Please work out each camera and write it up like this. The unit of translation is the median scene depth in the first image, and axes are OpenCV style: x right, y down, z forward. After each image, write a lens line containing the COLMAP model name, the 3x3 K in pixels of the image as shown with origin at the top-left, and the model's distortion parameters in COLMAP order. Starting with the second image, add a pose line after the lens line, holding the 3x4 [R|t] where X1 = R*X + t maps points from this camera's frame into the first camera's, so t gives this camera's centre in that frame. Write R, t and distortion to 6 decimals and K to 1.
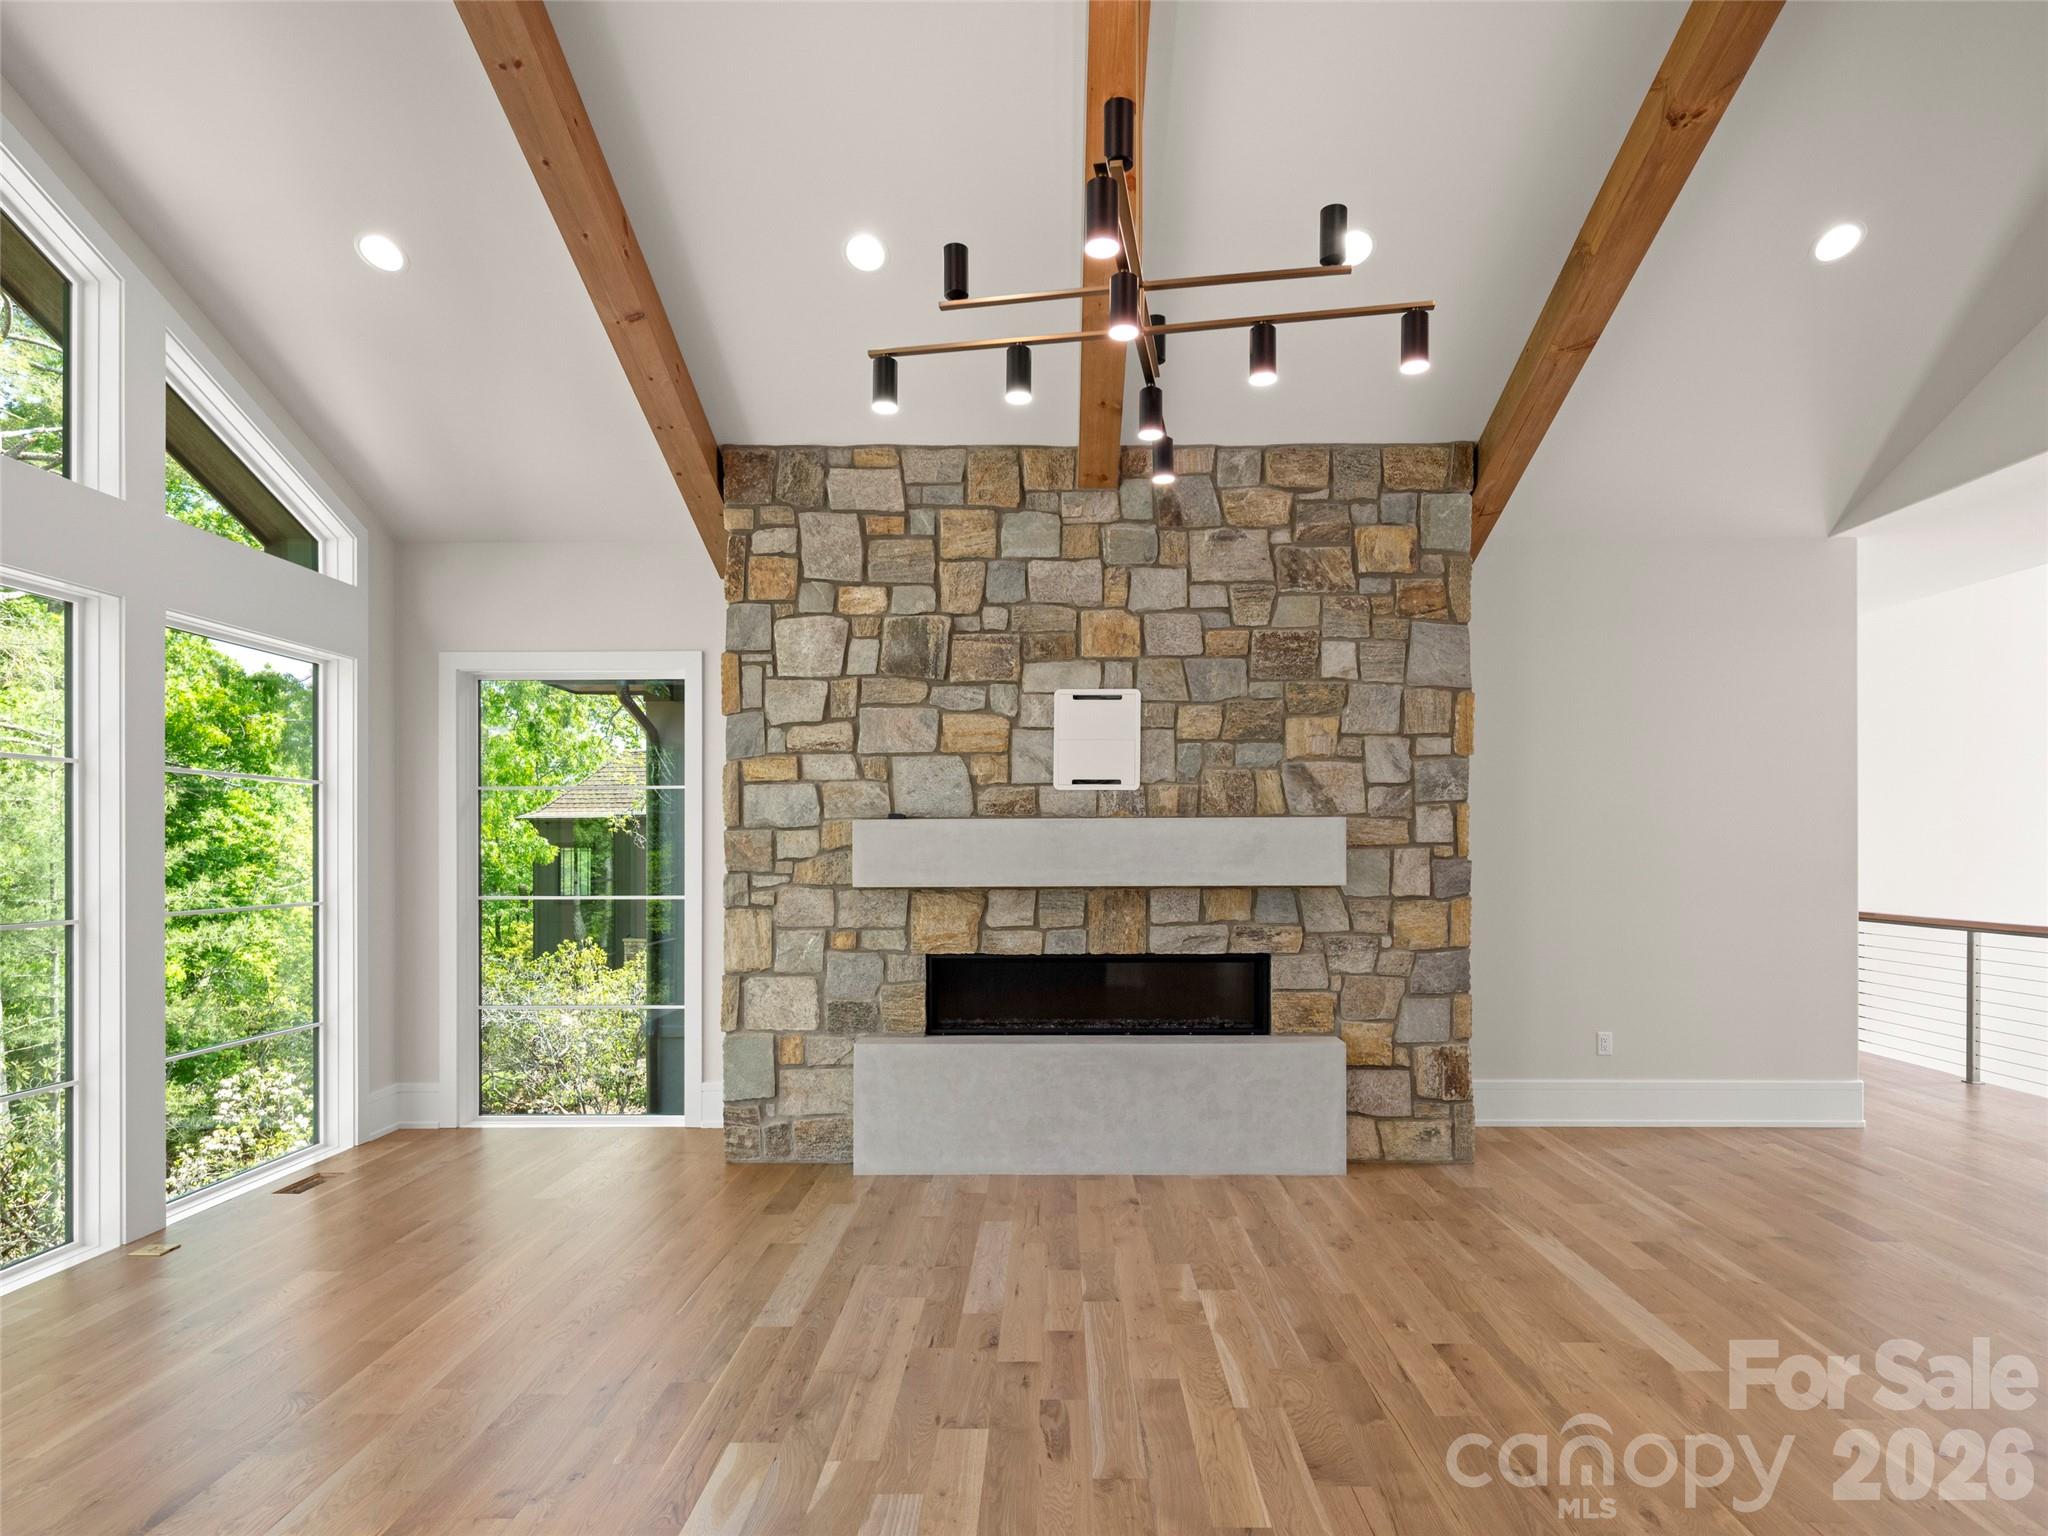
lens RADIAL K [[1139.9, 0, 1032.8], [0, 1139.9, 846.8], [0, 0, 1]] dist [0.005862, -0.007000]
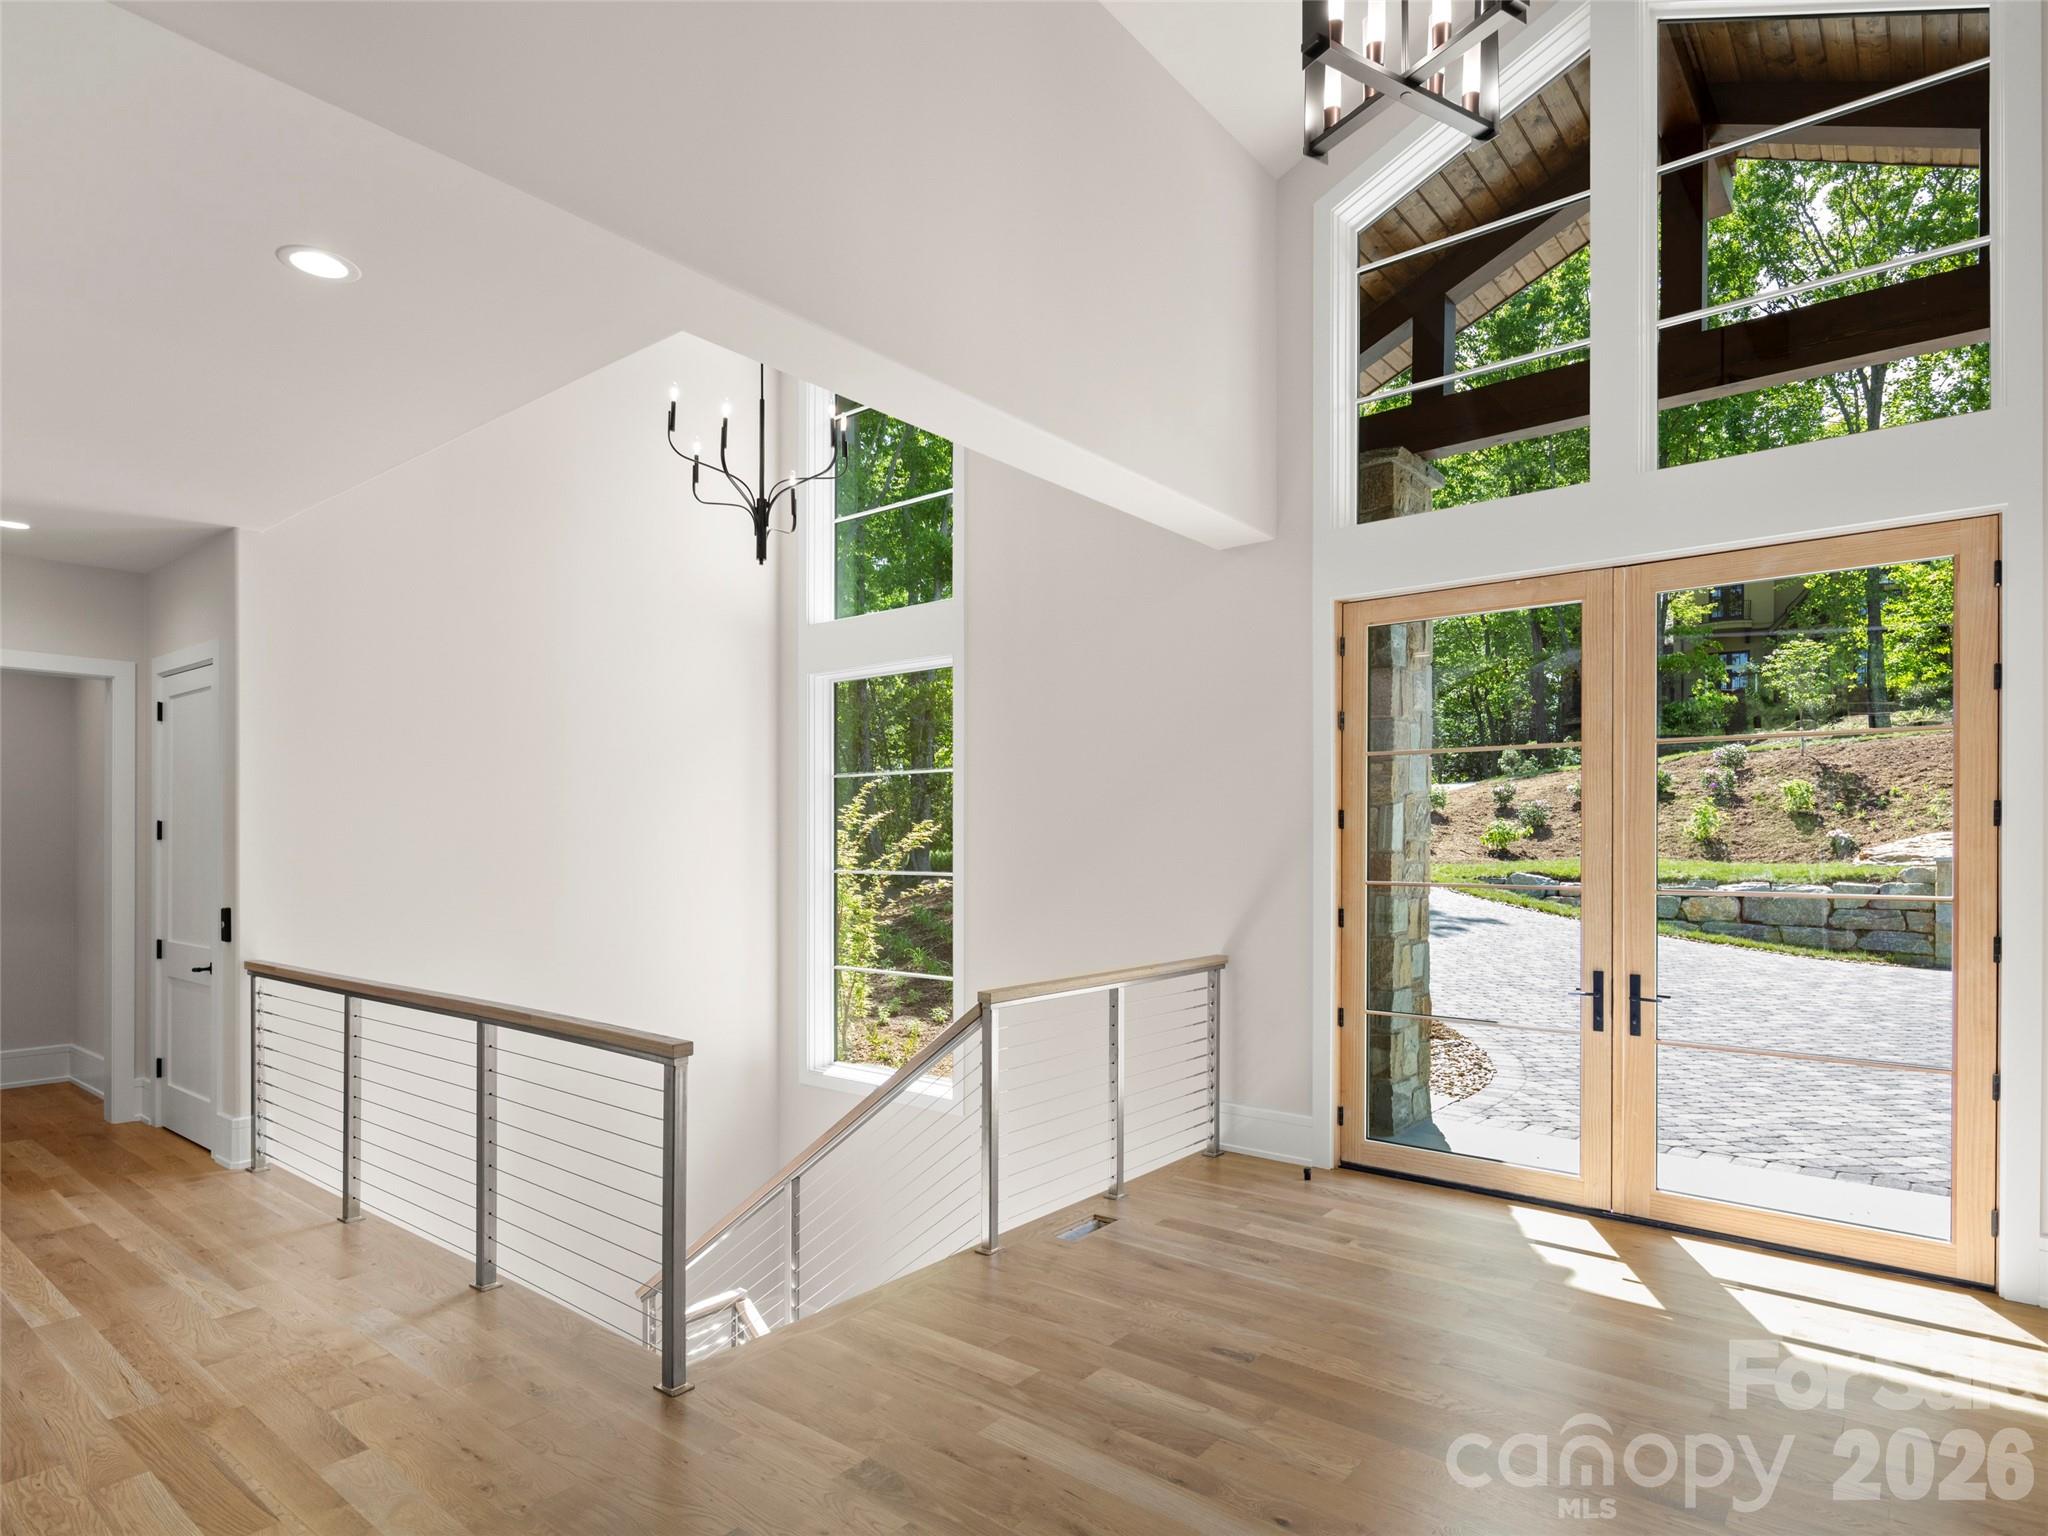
lens RADIAL K [[1139.9, 0, 1055.3], [0, 1139.9, 844.0], [0, 0, 1]] dist [0.005862, -0.007000]
pose [[0.600746, 0.004815, 0.799426, 0.700967], [-0.003317, 0.999988, -0.003530, -0.018687], [-0.799433, -0.000531, 0.600755, 0.339676]]
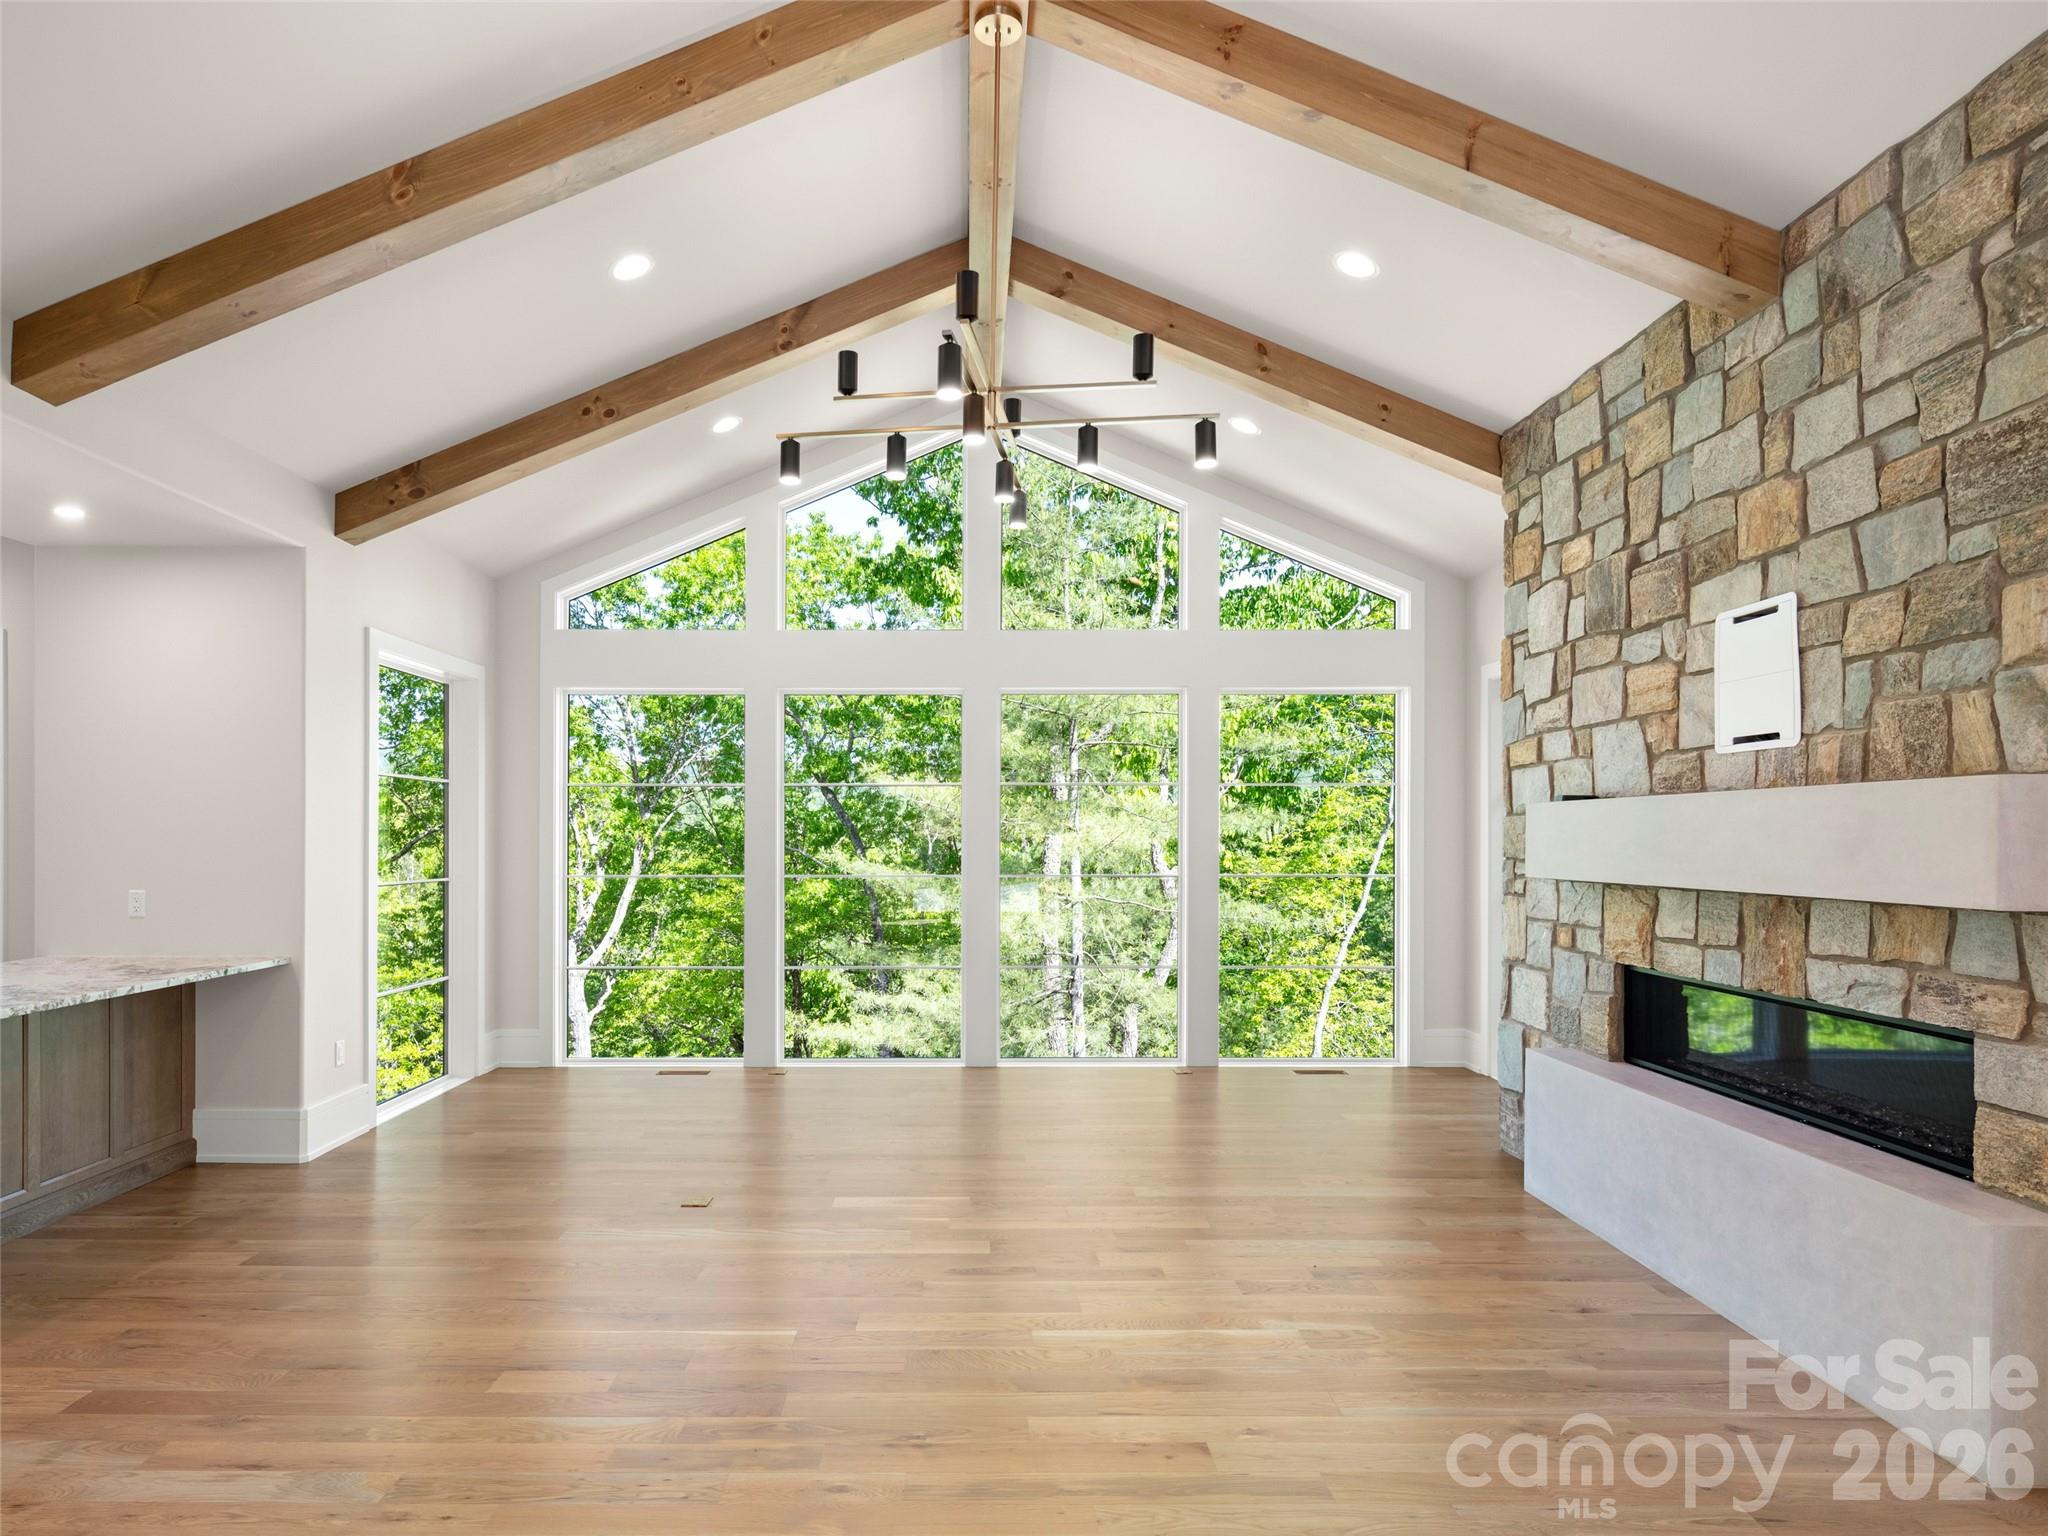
lens RADIAL K [[1139.9, 0, 967.1], [0, 1139.9, 831.8], [0, 0, 1]] dist [0.005862, -0.007000]
pose [[0.018209, -0.000622, -0.999834, 0.734084], [-0.000871, 0.999999, -0.000638, -0.000109], [0.999834, 0.000882, 0.018208, 0.515868]]
